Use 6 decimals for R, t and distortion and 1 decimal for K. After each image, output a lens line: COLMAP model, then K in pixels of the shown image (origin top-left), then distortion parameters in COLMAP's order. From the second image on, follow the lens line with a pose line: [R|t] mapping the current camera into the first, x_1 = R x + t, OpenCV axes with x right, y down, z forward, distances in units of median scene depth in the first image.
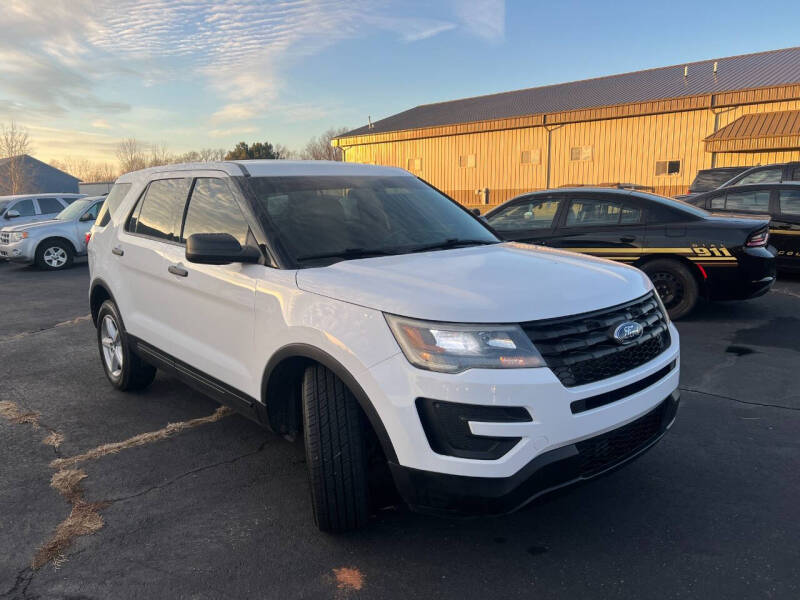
lens RADIAL K [[608.4, 0, 402.0], [0, 608.4, 305.5], [0, 0, 1]] dist [0.062055, -0.059386]
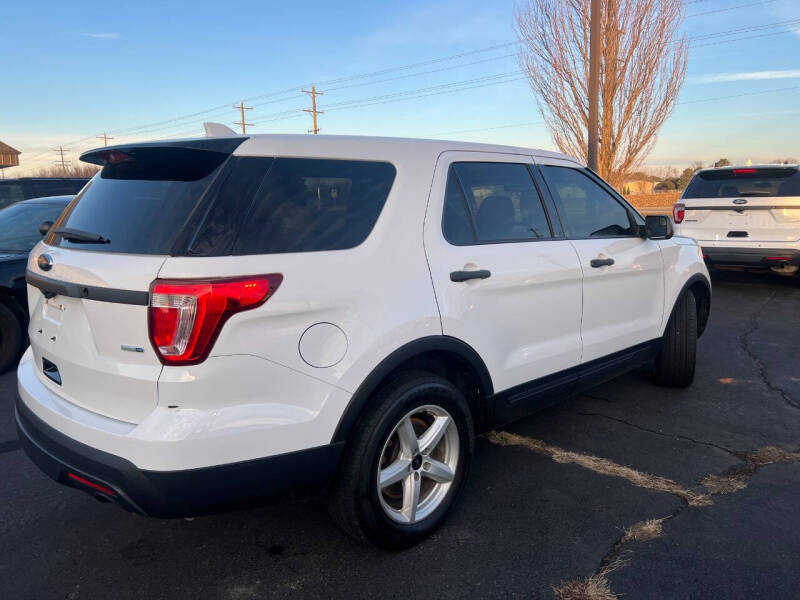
lens RADIAL K [[608.4, 0, 397.6], [0, 608.4, 298.7], [0, 0, 1]] dist [0.062055, -0.059386]
pose [[-0.047251, -0.146880, 0.988025, -1.071841], [0.201431, 0.967408, 0.153448, -0.173688], [-0.978362, 0.206270, -0.016125, 1.104163]]
